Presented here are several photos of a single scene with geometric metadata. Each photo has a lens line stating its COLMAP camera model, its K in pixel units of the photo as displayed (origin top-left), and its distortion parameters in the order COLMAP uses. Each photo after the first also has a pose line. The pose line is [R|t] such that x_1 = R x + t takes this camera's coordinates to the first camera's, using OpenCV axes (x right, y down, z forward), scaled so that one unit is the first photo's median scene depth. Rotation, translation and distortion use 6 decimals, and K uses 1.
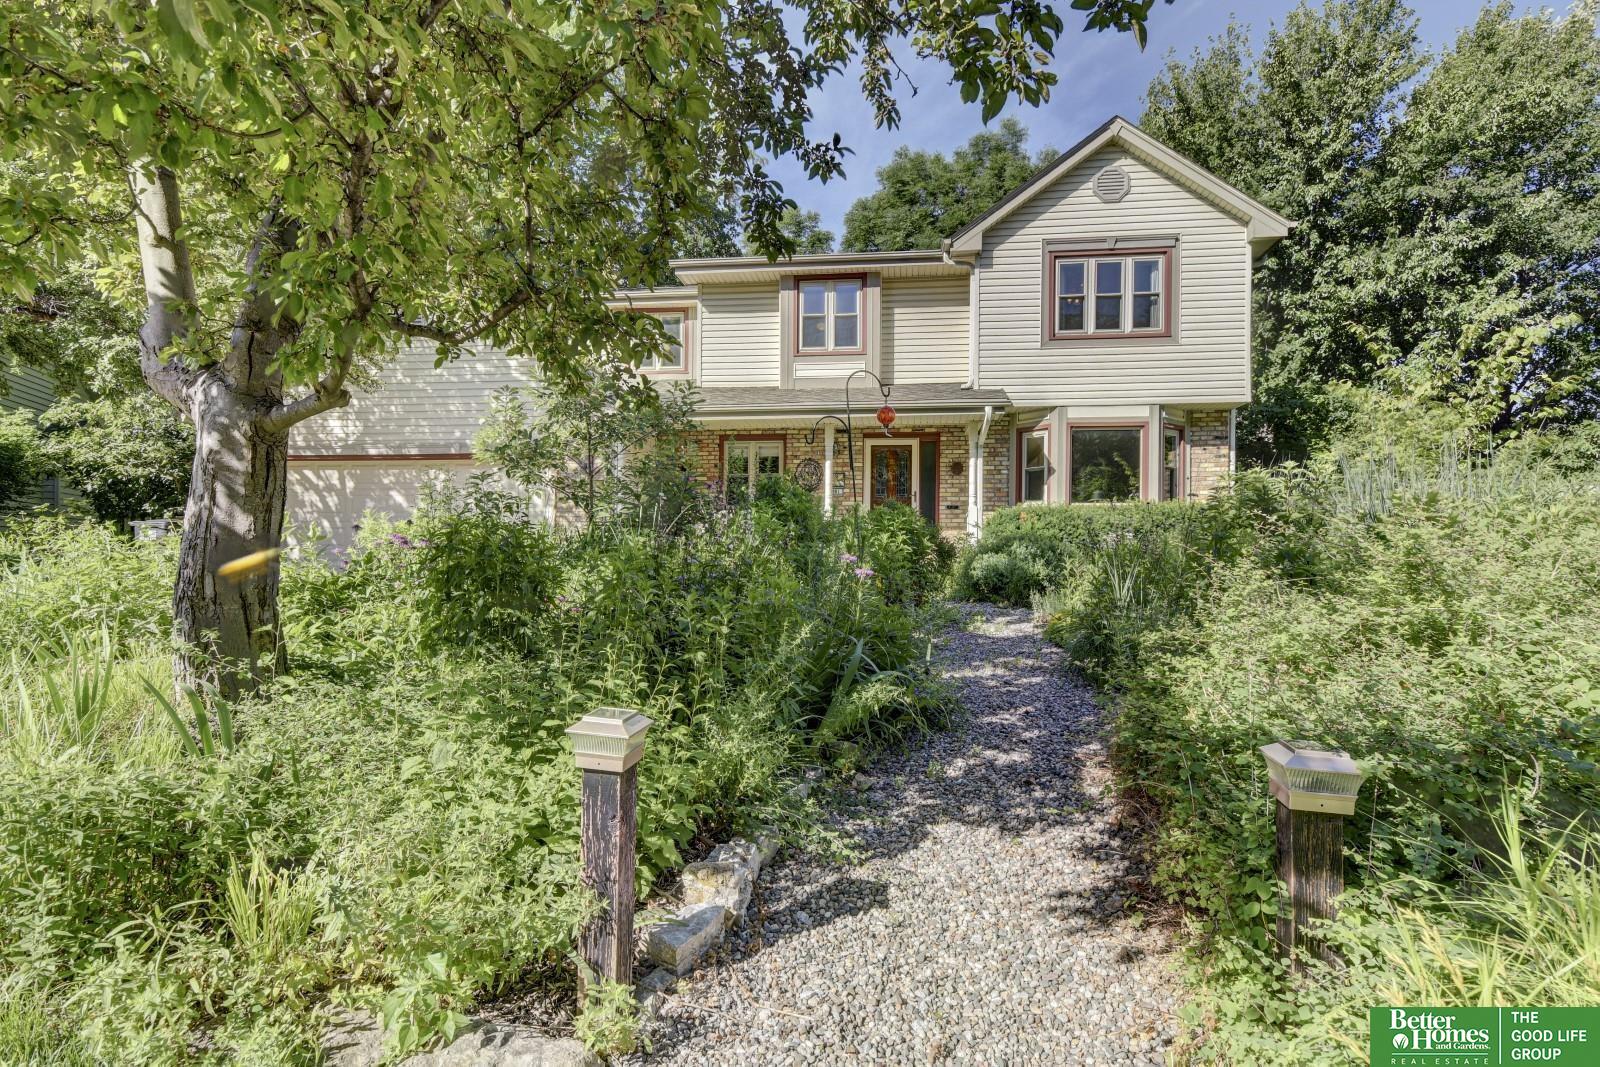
lens RADIAL K [[828.8, 0, 813.7], [0, 828.8, 560.7], [0, 0, 1]] dist [0.008452, -0.006127]
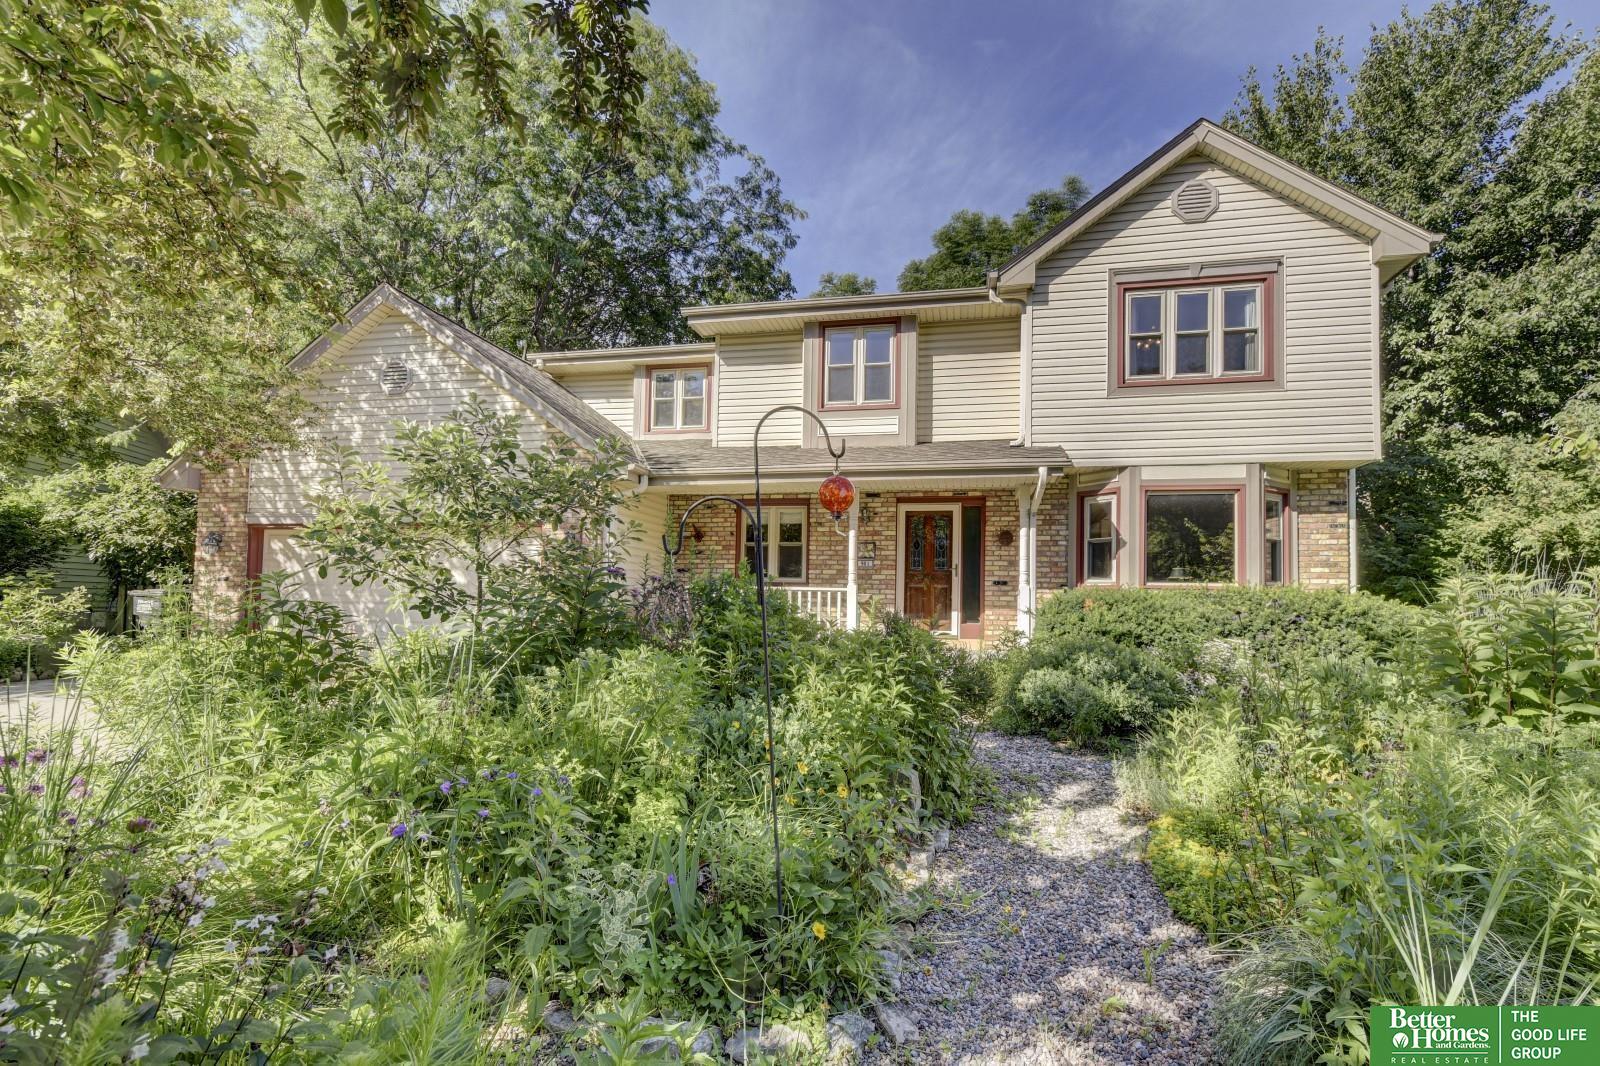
lens RADIAL K [[762.4, 0, 802.1], [0, 762.4, 572.8], [0, 0, 1]] dist [0.009235, -0.001898]
pose [[0.995158, 0.007089, -0.098030, 0.043045], [-0.010935, 0.999189, -0.038748, -0.045091], [0.097676, 0.039632, 0.994429, 0.206260]]
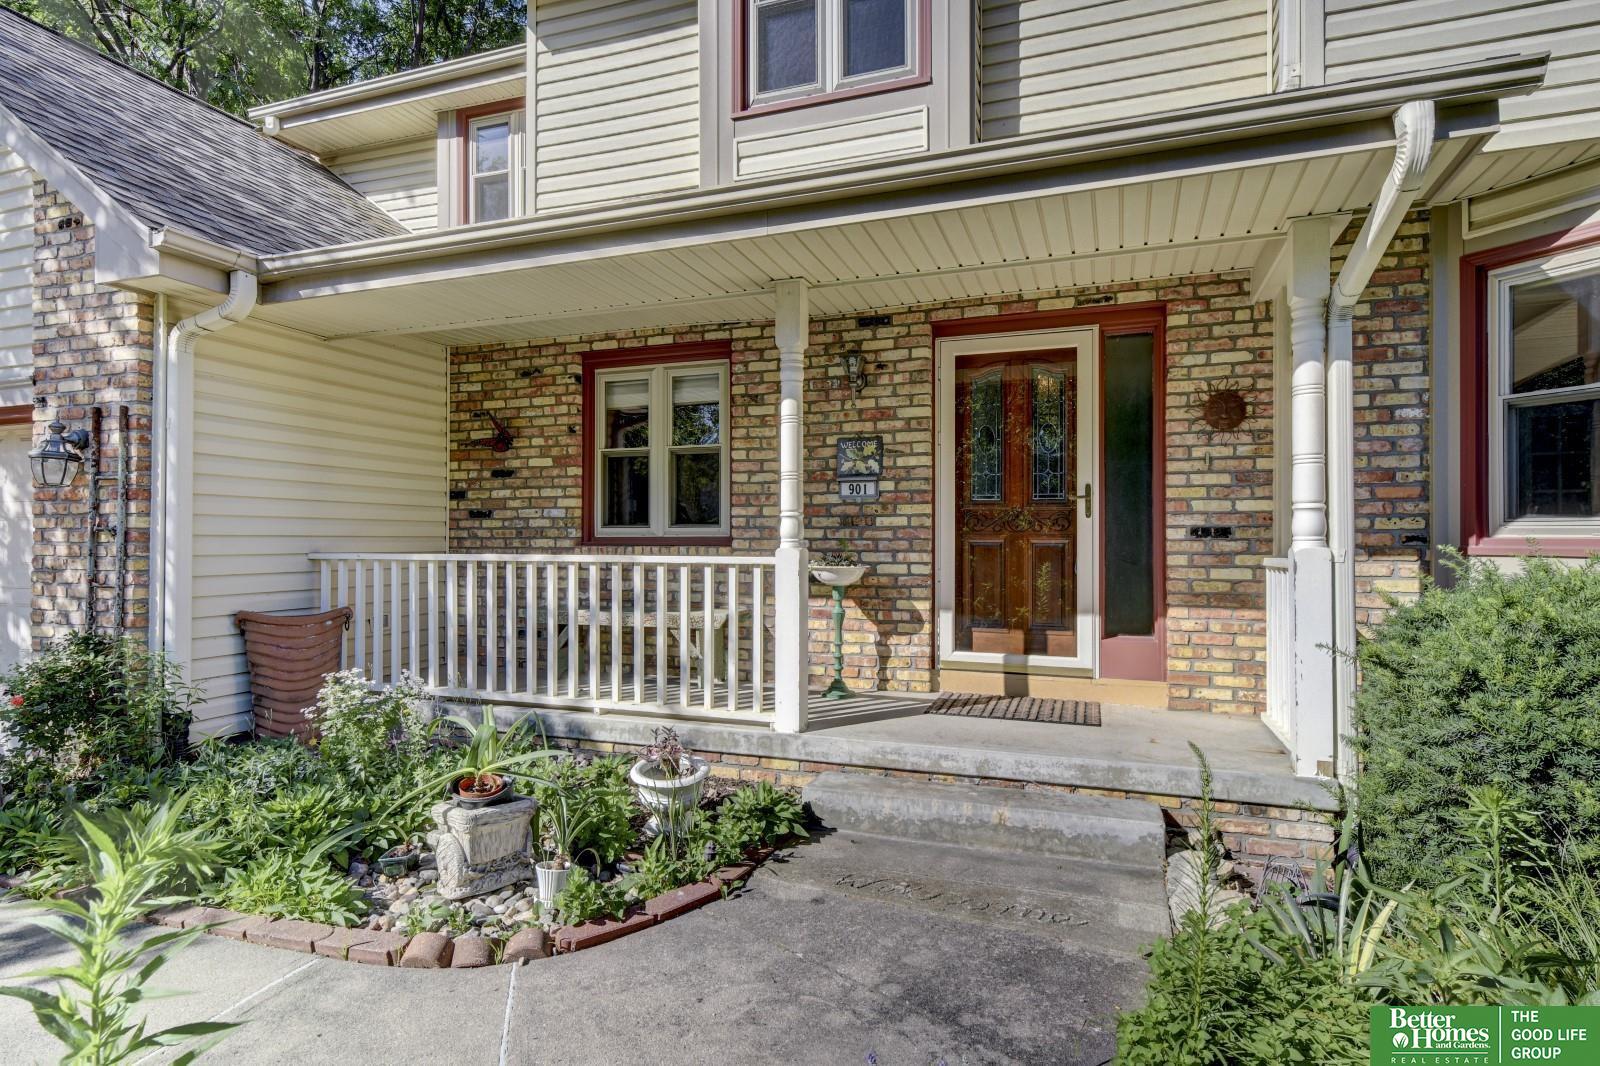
lens RADIAL K [[828.8, 0, 821.3], [0, 828.8, 524.1], [0, 0, 1]] dist [0.008452, -0.006127]
pose [[0.975536, -0.010119, -0.219608, 0.097452], [0.008278, 0.999922, -0.009299, -0.070511], [0.219685, 0.007253, 0.975544, 0.698308]]
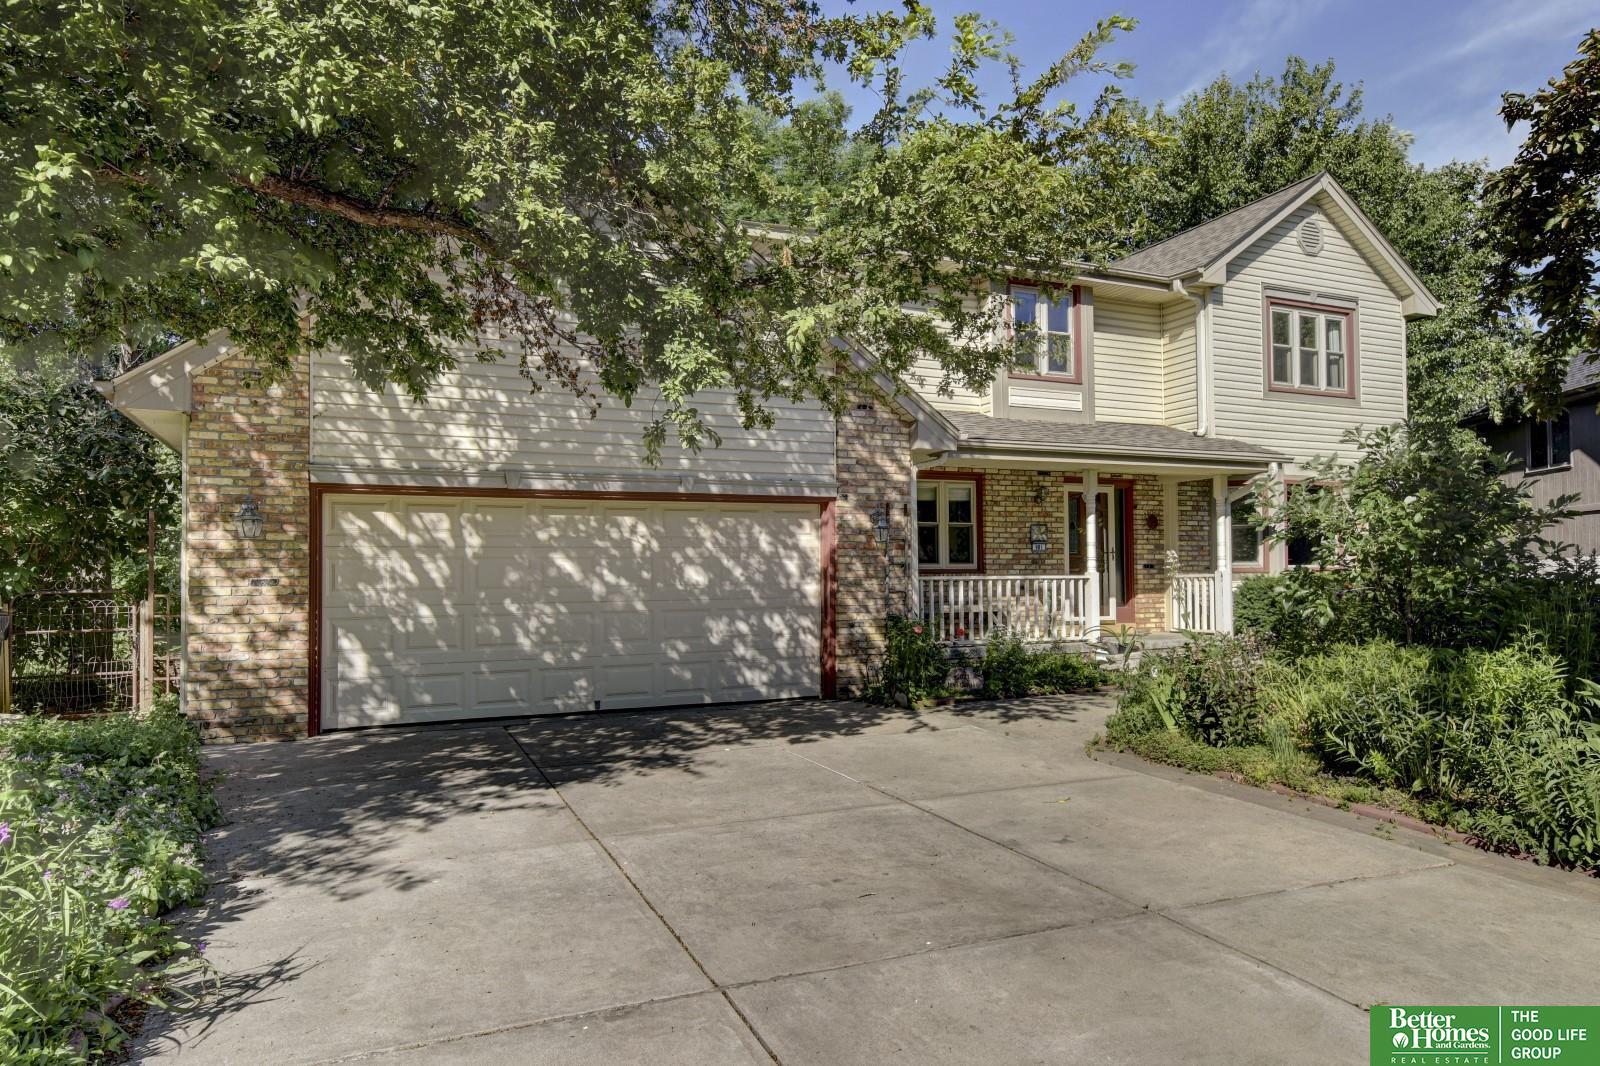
lens RADIAL K [[963.8, 0, 803.4], [0, 963.8, 543.0], [0, 0, 1]] dist [-0.003568, 0.000598]
pose [[0.863120, 0.003576, 0.504987, -0.697919], [0.010603, 0.999626, -0.025201, -0.071773], [-0.504888, 0.027106, 0.862759, 0.329708]]
